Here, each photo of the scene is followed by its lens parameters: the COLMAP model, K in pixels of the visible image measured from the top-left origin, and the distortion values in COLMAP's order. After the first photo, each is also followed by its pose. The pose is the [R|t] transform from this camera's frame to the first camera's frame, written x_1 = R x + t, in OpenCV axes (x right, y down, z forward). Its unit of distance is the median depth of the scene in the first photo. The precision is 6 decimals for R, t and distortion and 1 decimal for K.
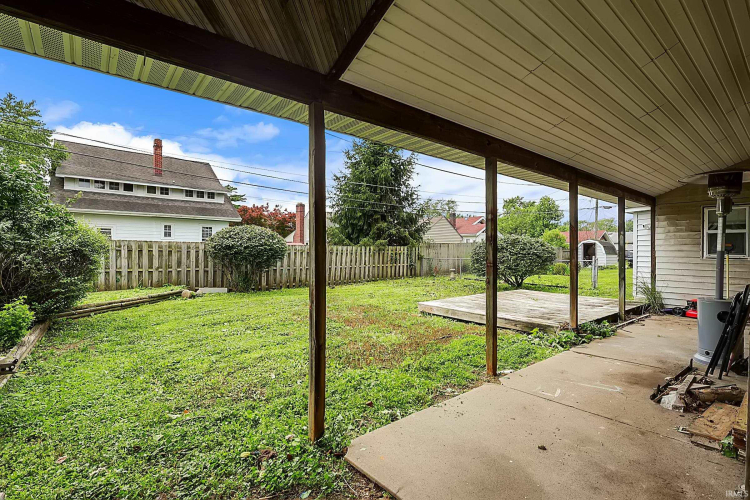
lens RADIAL K [[351.8, 0, 375.0], [0, 351.8, 250.0], [0, 0, 1]] dist [-0.000414, 0.000008]
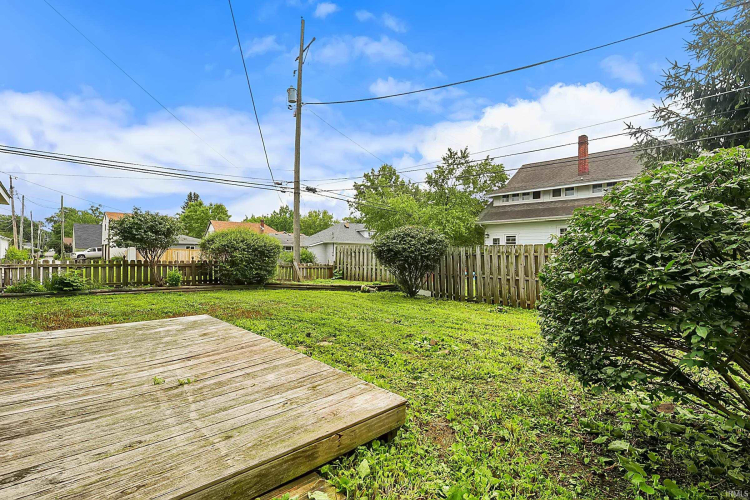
lens RADIAL K [[351.8, 0, 375.0], [0, 351.8, 250.0], [0, 0, 1]] dist [-0.000414, 0.000008]
pose [[0.068212, -0.005510, -0.997656, 0.367485], [0.000530, 0.999985, -0.005487, -0.004157], [0.997671, -0.000154, 0.068214, 0.462620]]
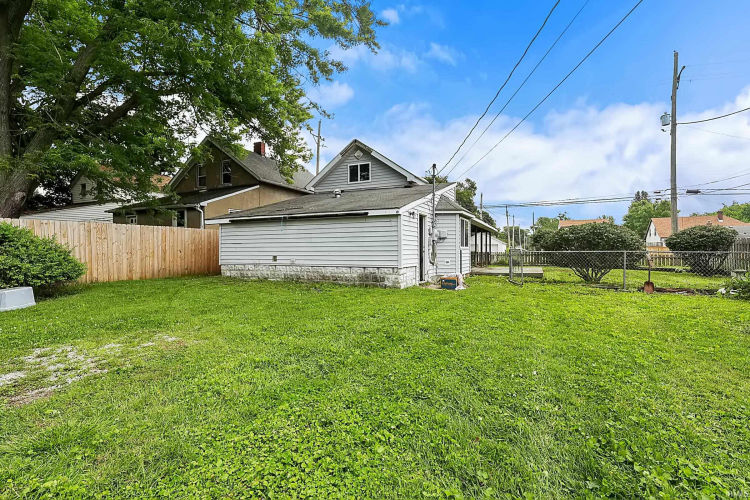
lens RADIAL K [[351.8, 0, 375.0], [0, 351.8, 250.0], [0, 0, 1]] dist [-0.000414, 0.000008]
pose [[-0.892419, 0.002898, -0.451199, 0.819394], [0.009141, 0.999890, -0.011659, 0.013651], [0.451116, -0.014529, -0.892347, 0.920599]]
